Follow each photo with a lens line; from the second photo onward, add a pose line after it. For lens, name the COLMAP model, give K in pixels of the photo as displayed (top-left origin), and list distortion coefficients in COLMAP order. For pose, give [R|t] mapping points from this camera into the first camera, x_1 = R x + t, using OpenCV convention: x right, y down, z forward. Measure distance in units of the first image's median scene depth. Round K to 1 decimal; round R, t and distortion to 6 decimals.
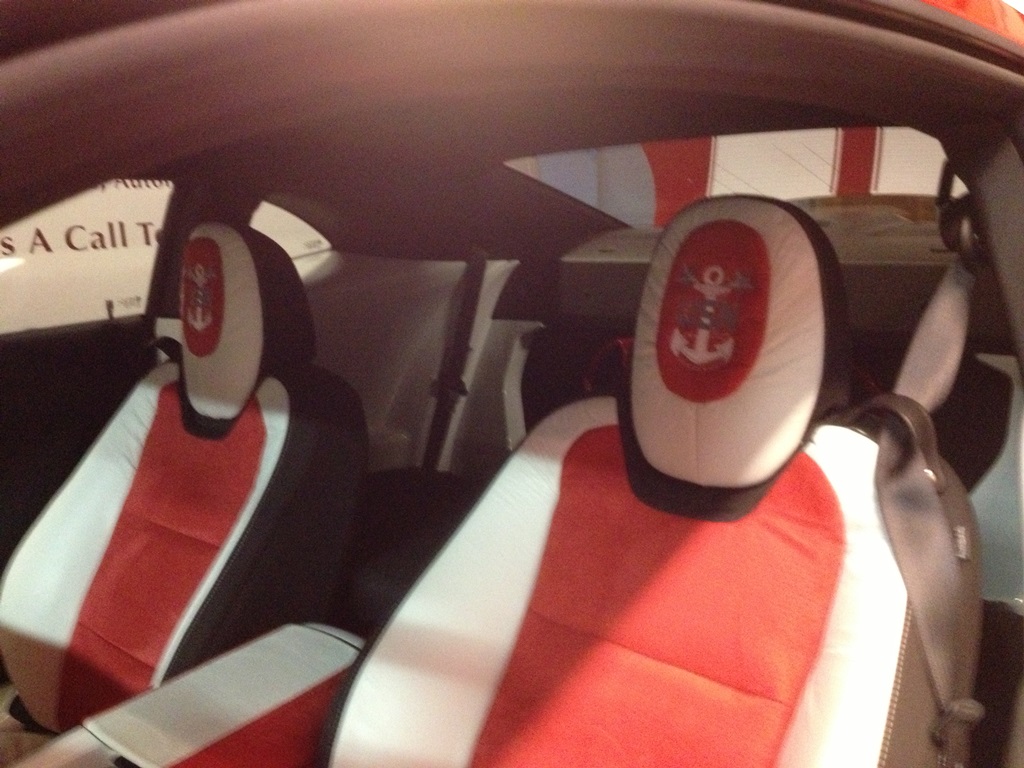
lens RADIAL K [[1000.1, 0, 508.8], [0, 1000.1, 408.7], [0, 0, 1]] dist [0.181225, -0.461747]
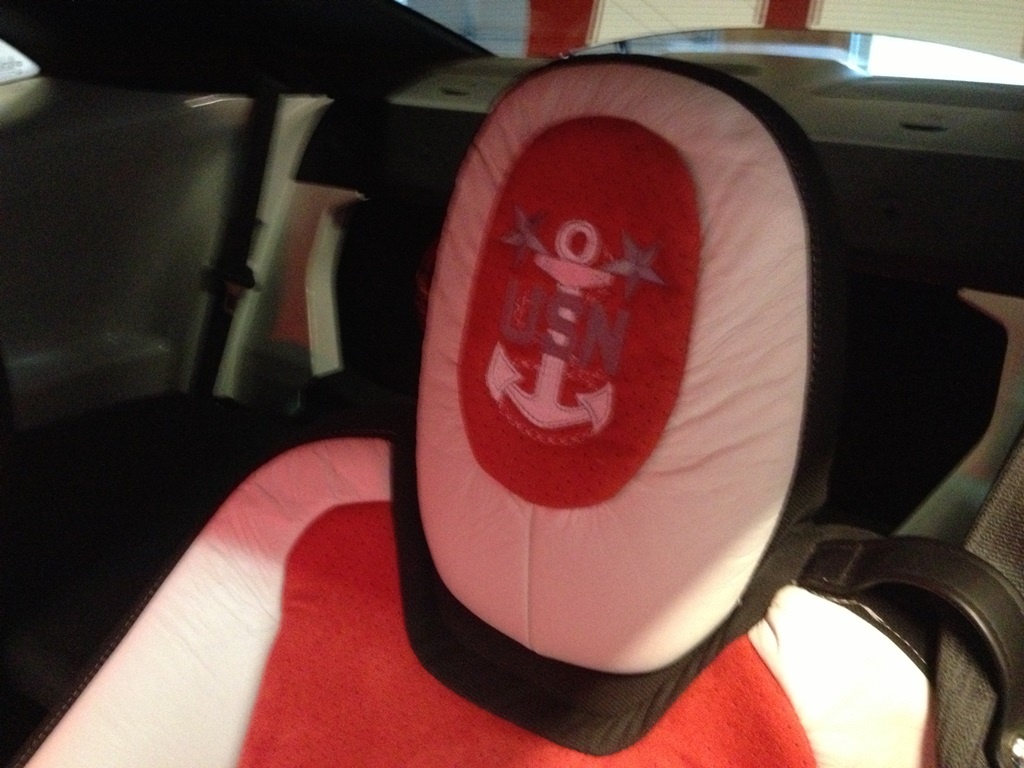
lens RADIAL K [[1000.1, 0, 508.8], [0, 1000.1, 408.7], [0, 0, 1]] dist [0.181225, -0.461747]
pose [[0.993246, 0.007612, 0.115780, 0.115311], [-0.028281, 0.983633, 0.177950, -0.133252], [-0.112530, -0.180022, 0.977205, 0.525793]]
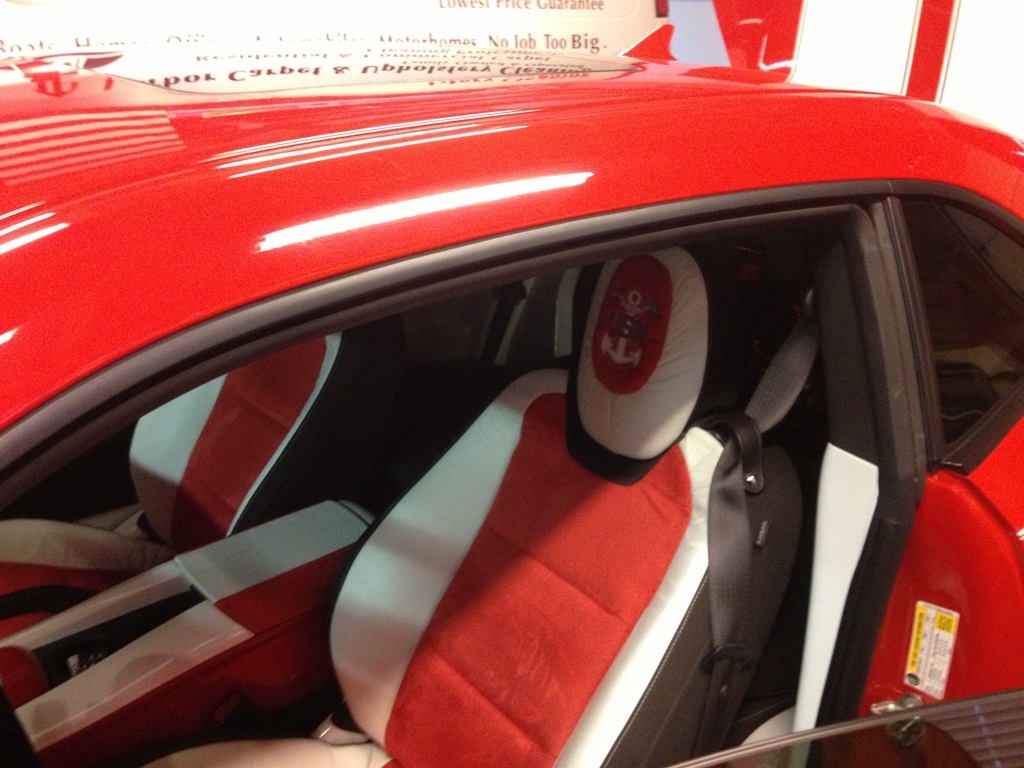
lens RADIAL K [[1000.1, 0, 508.8], [0, 1000.1, 408.7], [0, 0, 1]] dist [0.181225, -0.461747]
pose [[0.984286, 0.112804, -0.135852, 0.226938], [-0.086841, 0.979116, 0.183821, -0.207856], [0.153751, -0.169135, 0.973527, -0.287384]]
